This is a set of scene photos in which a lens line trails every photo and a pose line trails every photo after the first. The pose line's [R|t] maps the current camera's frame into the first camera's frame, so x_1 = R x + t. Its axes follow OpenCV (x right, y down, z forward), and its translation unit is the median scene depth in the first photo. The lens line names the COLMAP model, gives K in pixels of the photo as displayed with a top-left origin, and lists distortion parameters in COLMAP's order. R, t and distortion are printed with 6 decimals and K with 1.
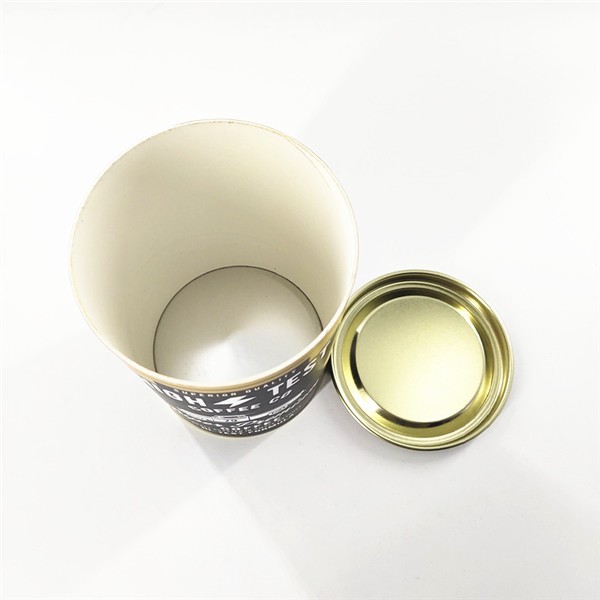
lens RADIAL K [[682.5, 0, 300.1], [0, 682.5, 300.0], [0, 0, 1]] dist [-0.063728, 0.000000]
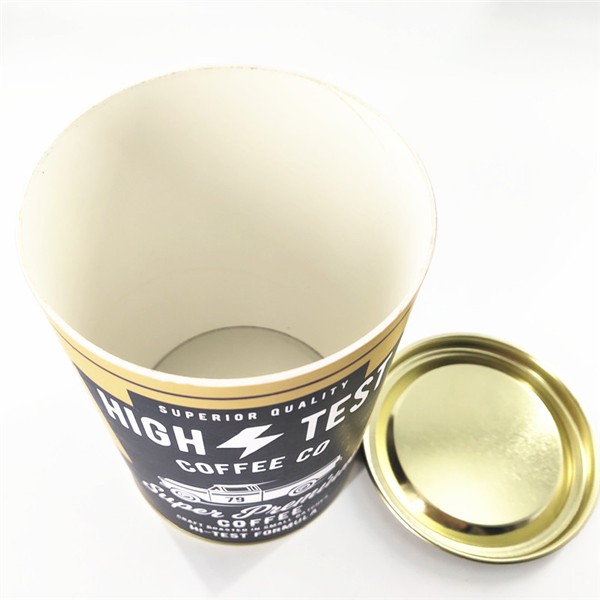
lens RADIAL K [[682.5, 0, 298.9], [0, 682.5, 299.9], [0, 0, 1]] dist [-0.063728, 0.000000]
pose [[0.999611, 0.011919, 0.025208, -0.051195], [-0.004972, 0.965739, -0.259468, 0.142812], [-0.027437, 0.259241, 0.965423, 0.251946]]
